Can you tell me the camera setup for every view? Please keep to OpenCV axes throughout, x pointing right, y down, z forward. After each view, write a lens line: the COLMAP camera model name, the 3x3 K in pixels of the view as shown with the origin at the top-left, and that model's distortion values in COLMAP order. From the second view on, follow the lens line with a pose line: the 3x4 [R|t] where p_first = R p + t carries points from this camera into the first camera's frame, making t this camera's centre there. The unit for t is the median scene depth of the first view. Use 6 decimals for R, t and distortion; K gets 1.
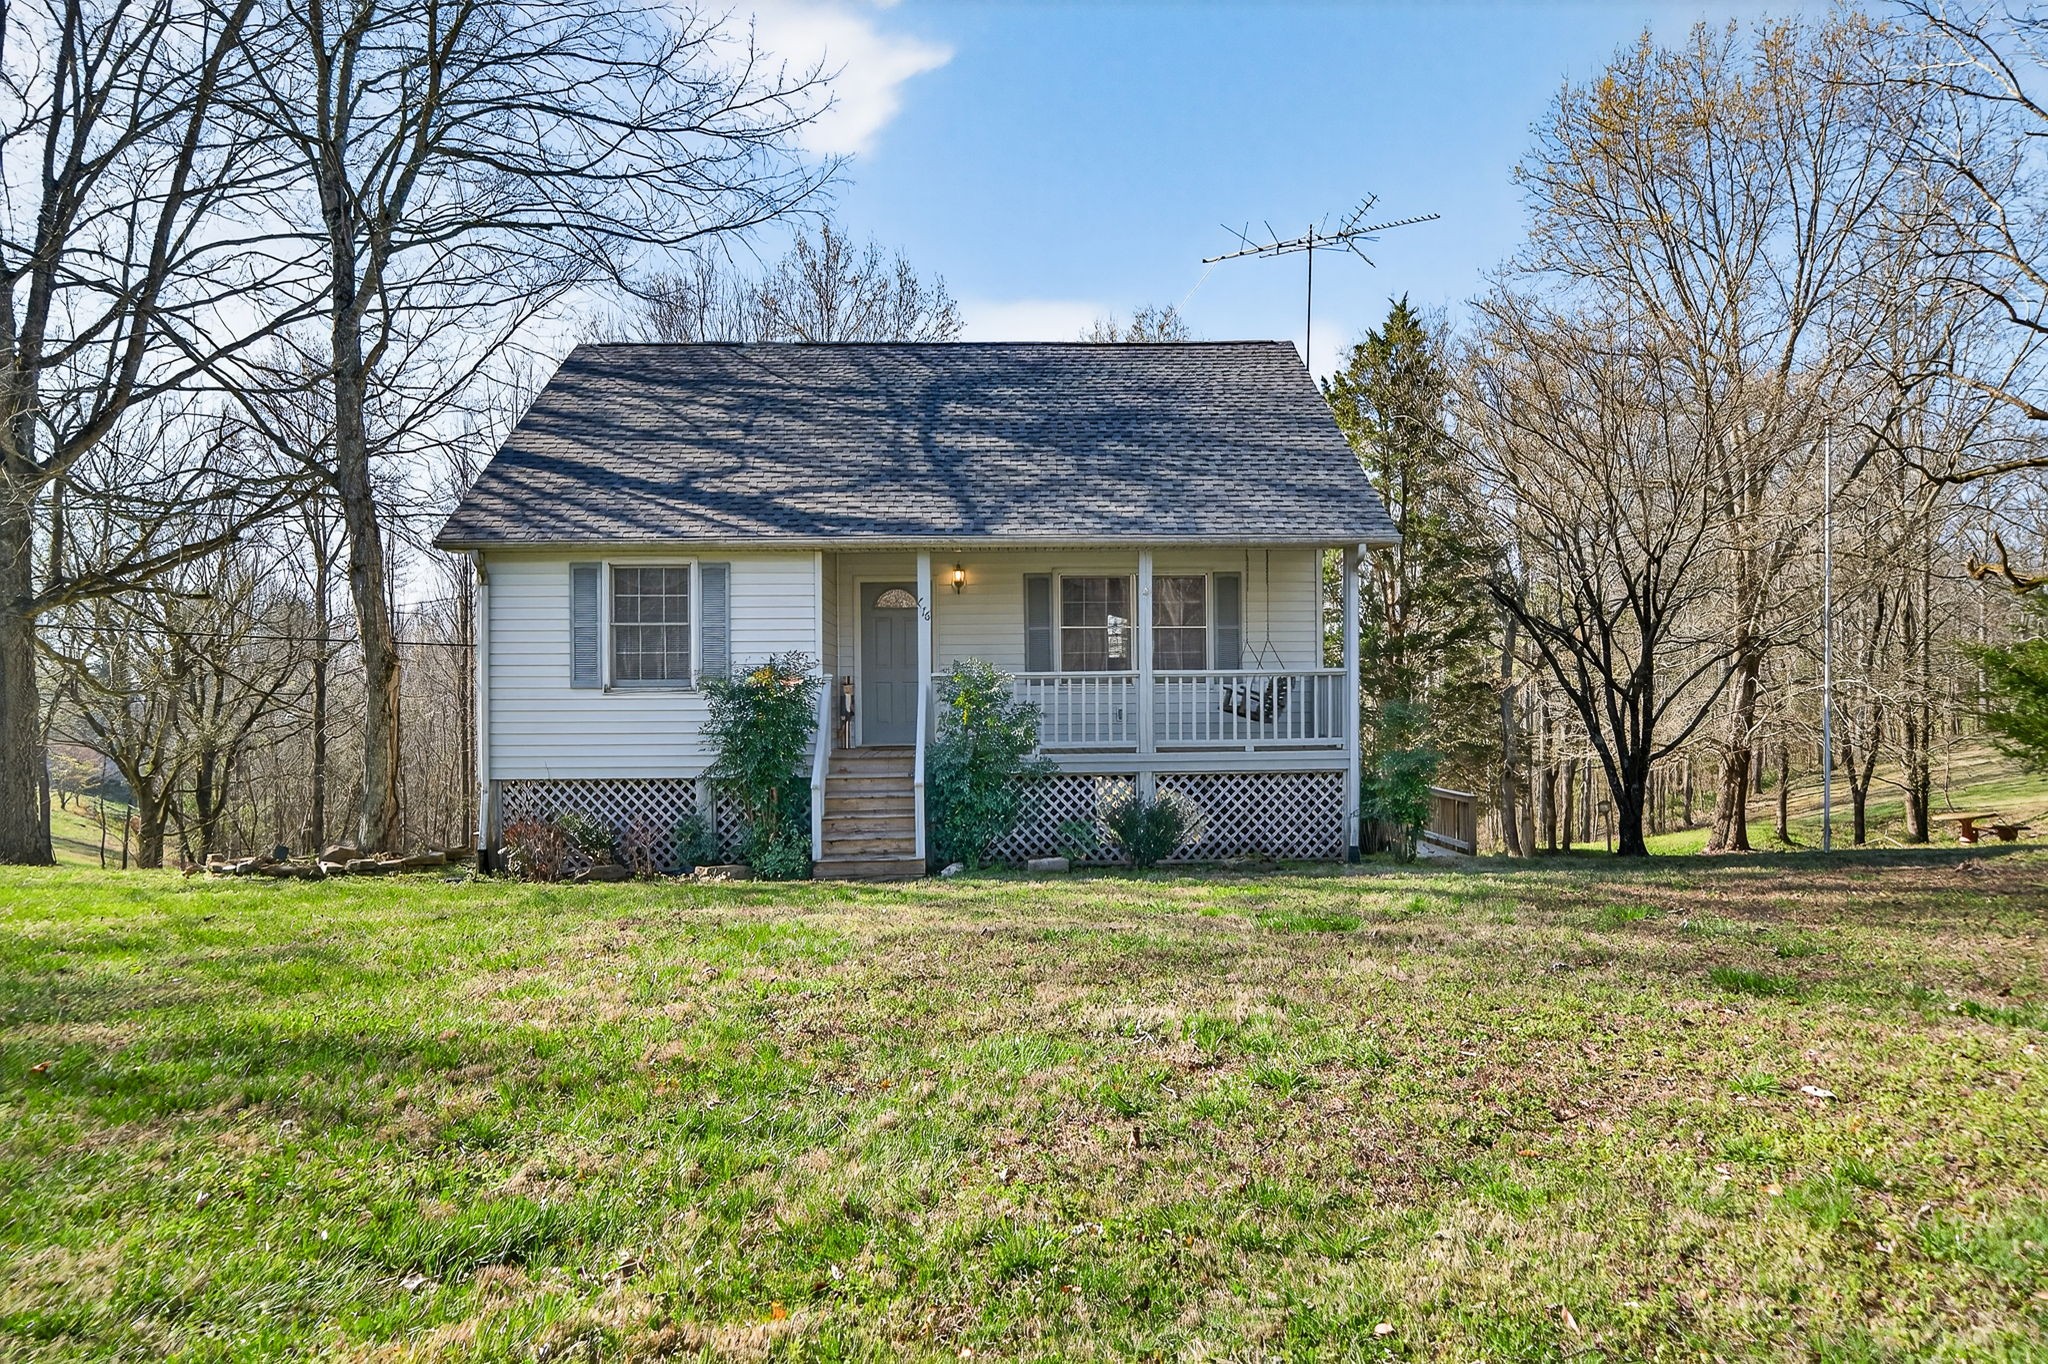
lens RADIAL K [[1362.2, 0, 1024.0], [0, 1362.2, 682.0], [0, 0, 1]] dist [-0.000919, -0.000069]
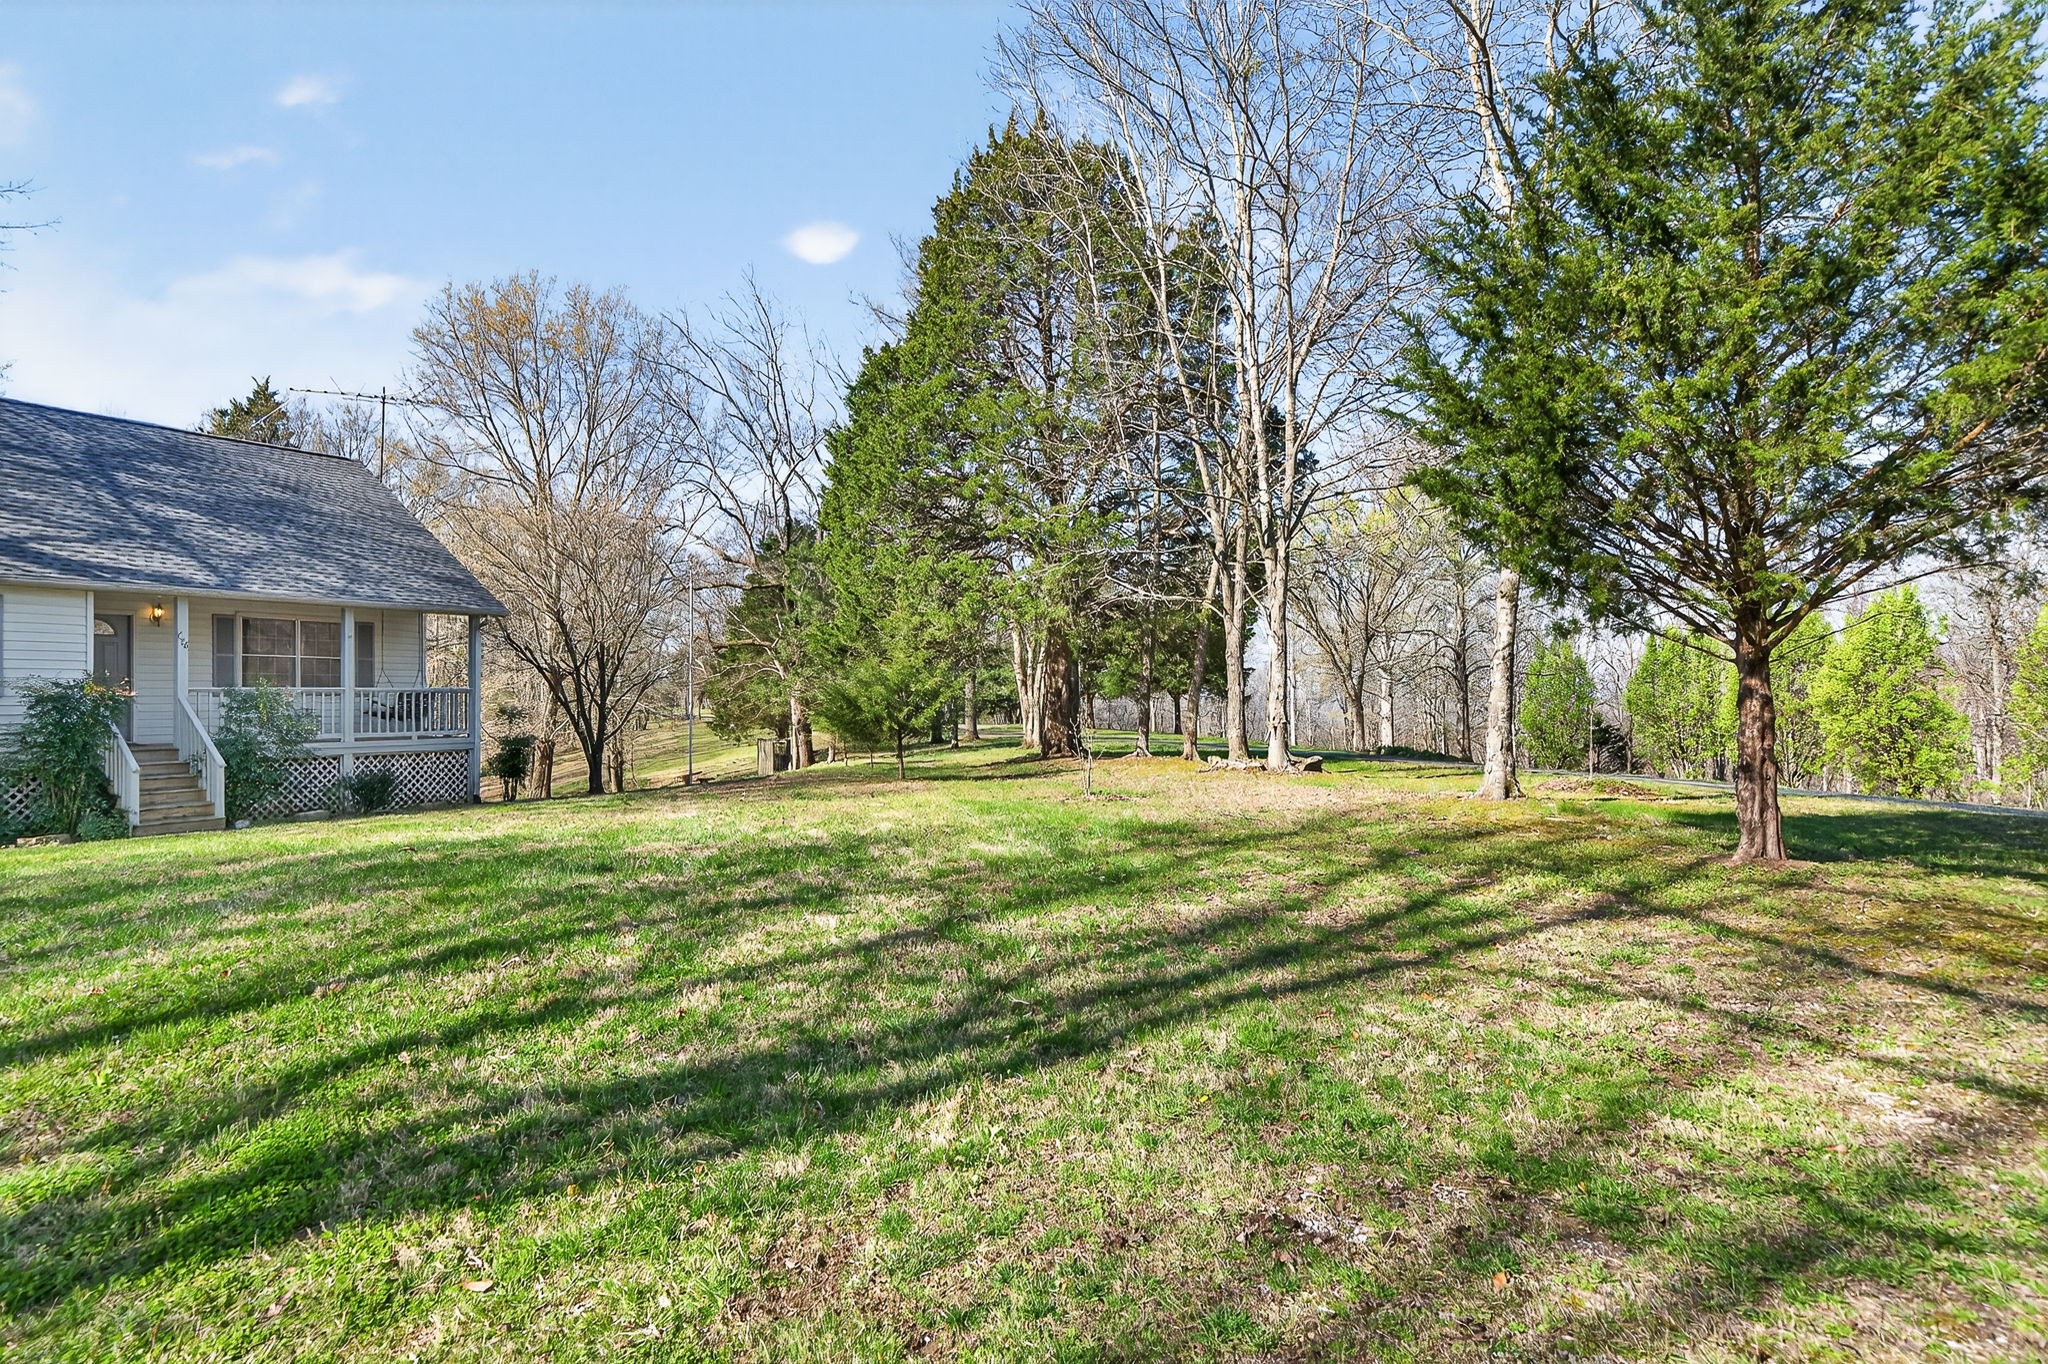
lens RADIAL K [[1140.7, 0, 1024.0], [0, 1140.7, 682.0], [0, 0, 1]] dist [-0.002309, -0.000573]
pose [[0.539722, 0.019293, 0.841622, -0.574915], [-0.007039, 0.999806, -0.018405, 0.003237], [-0.841814, 0.004009, 0.539753, -0.321702]]
